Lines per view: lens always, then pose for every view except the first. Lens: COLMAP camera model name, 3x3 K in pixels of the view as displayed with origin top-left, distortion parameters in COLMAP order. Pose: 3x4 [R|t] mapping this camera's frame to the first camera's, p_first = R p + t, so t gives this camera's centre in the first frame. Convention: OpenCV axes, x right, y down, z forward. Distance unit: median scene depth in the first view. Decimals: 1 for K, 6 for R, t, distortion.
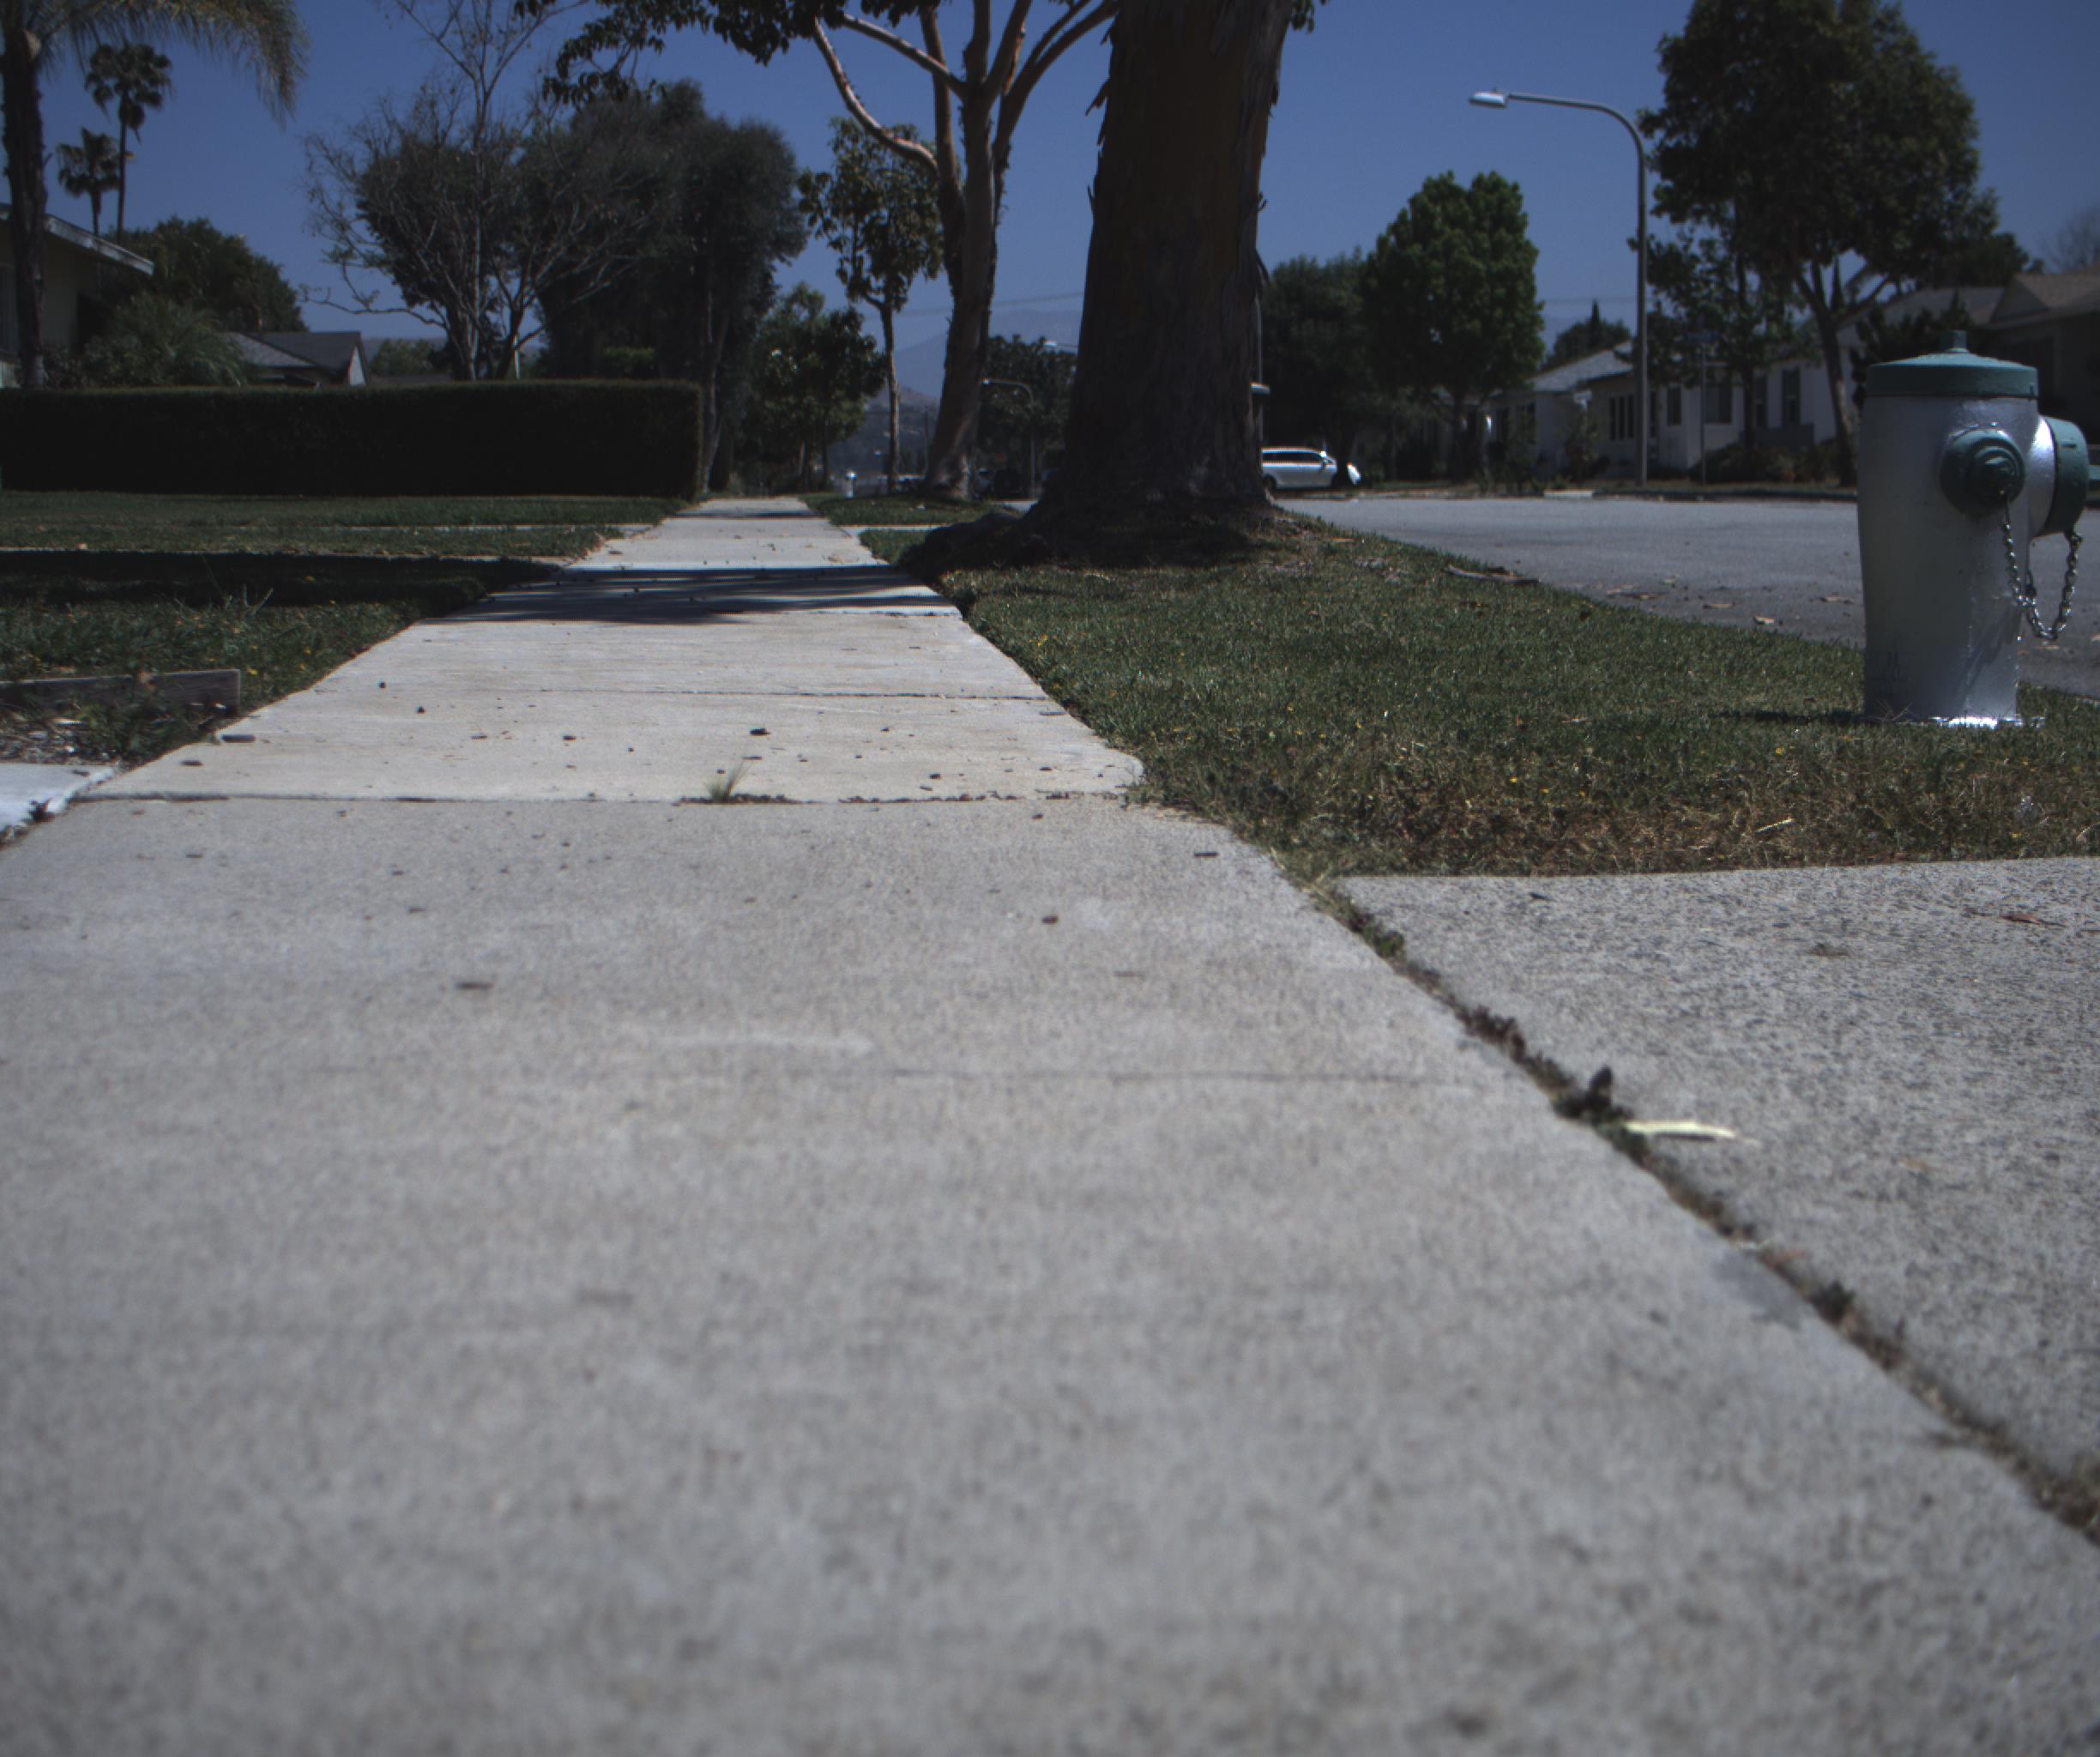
lens RADIAL K [[3920.6, 0, 1023.5], [0, 3920.6, 832.4], [0, 0, 1]] dist [-0.188301, 1.019196]
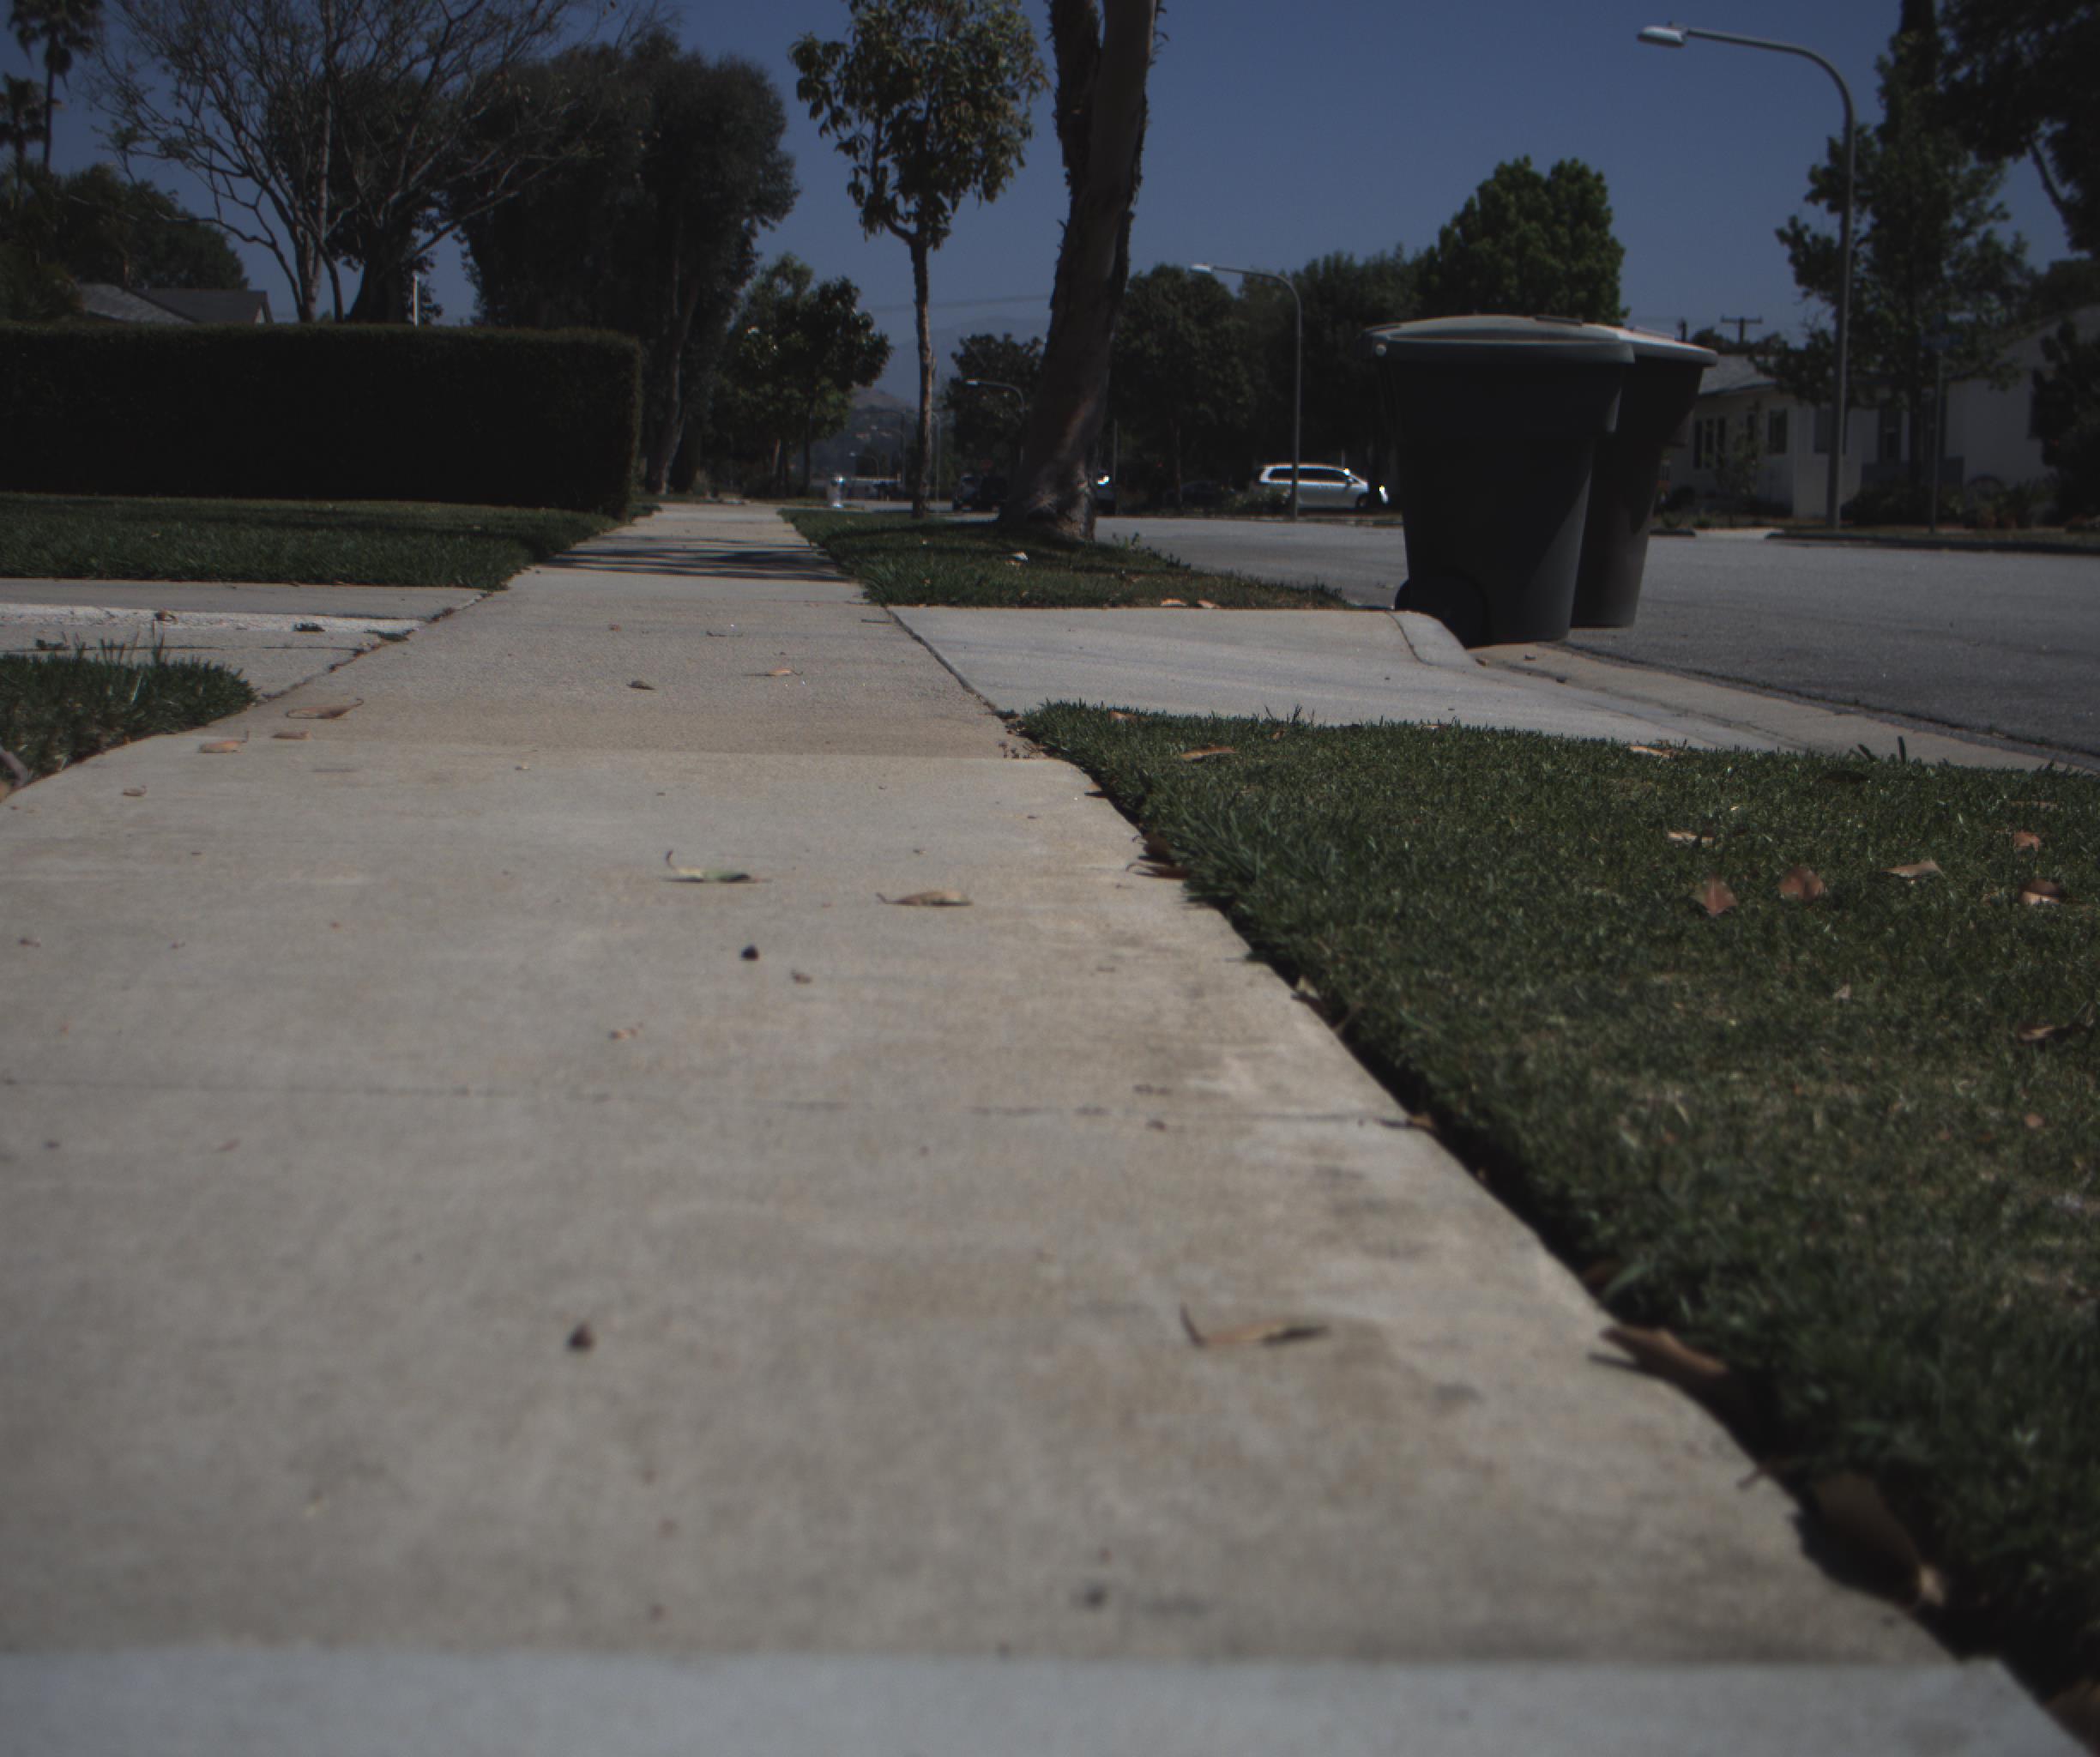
lens RADIAL K [[3920.6, 0, 1023.5], [0, 3920.6, 832.4], [0, 0, 1]] dist [-0.188301, 1.019196]
pose [[0.999395, 0.033172, 0.010451, -0.020419], [-0.033153, 0.999448, -0.002014, -0.029899], [-0.010512, 0.001666, 0.999943, 0.313718]]
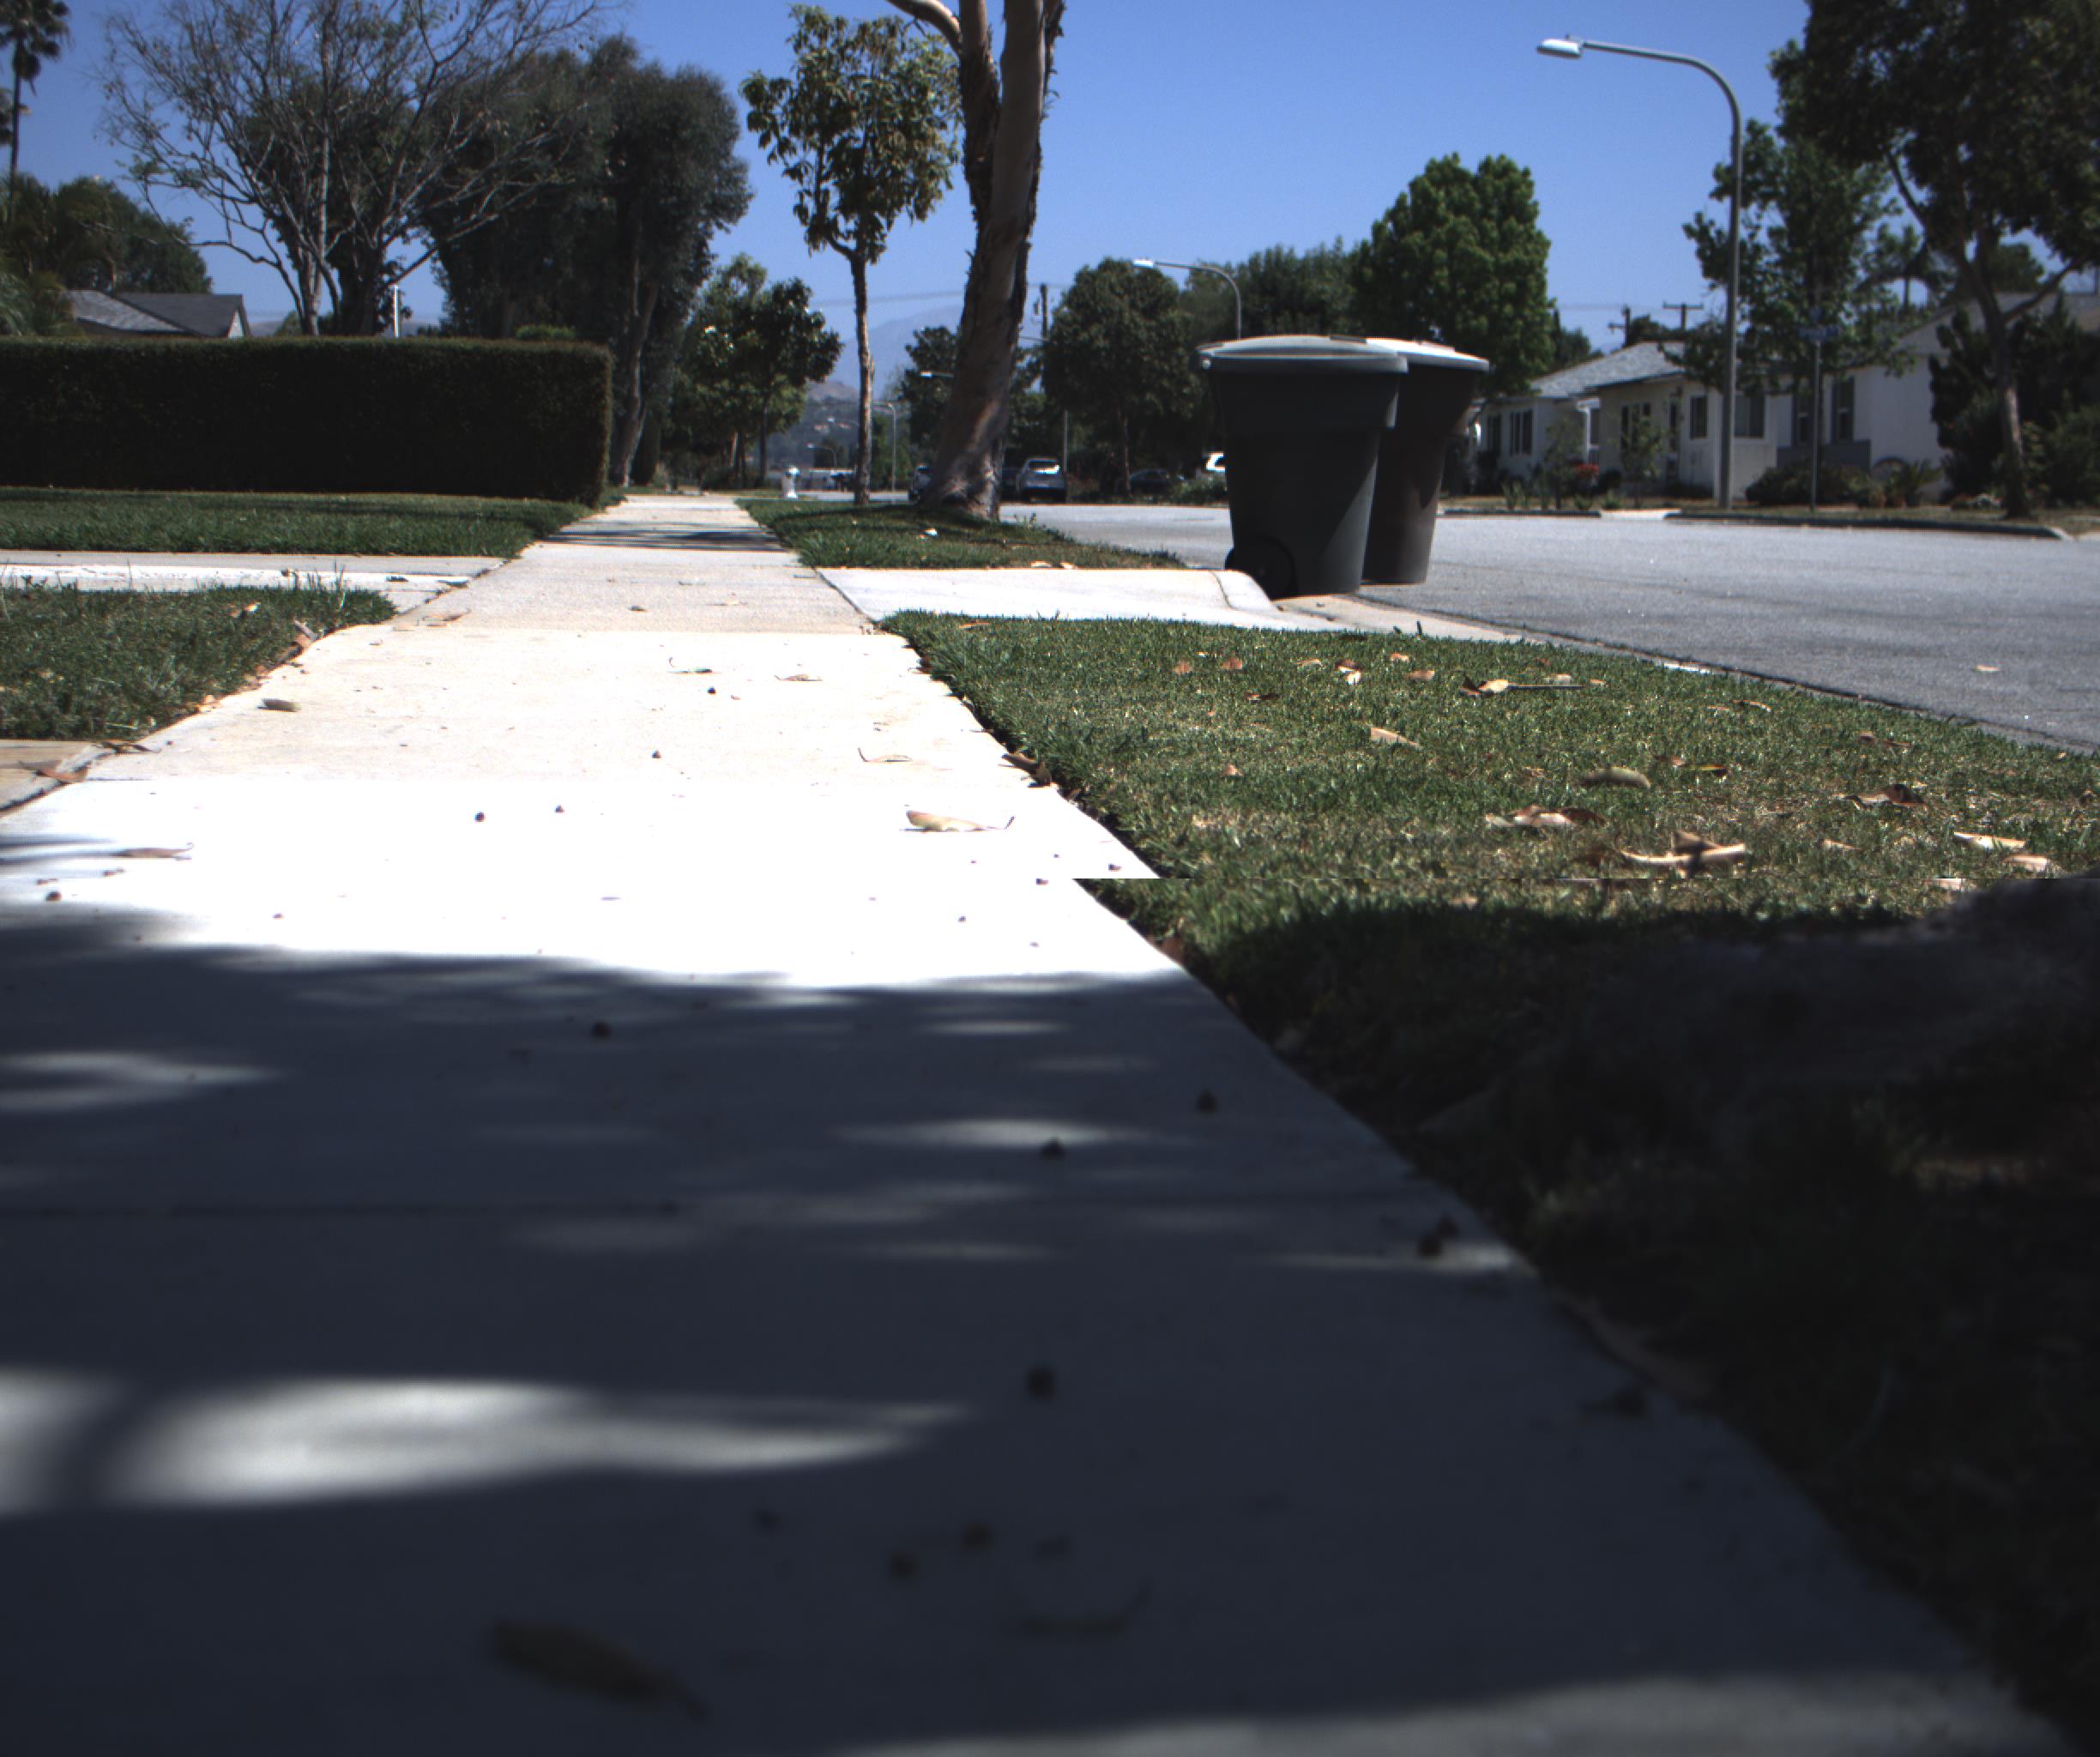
lens RADIAL K [[3920.6, 0, 1023.5], [0, 3920.6, 832.4], [0, 0, 1]] dist [-0.188301, 1.019196]
pose [[0.999523, 0.023375, 0.020202, -0.015512], [-0.023386, 0.999726, 0.000317, -0.022718], [-0.020189, -0.000789, 0.999796, 0.234481]]
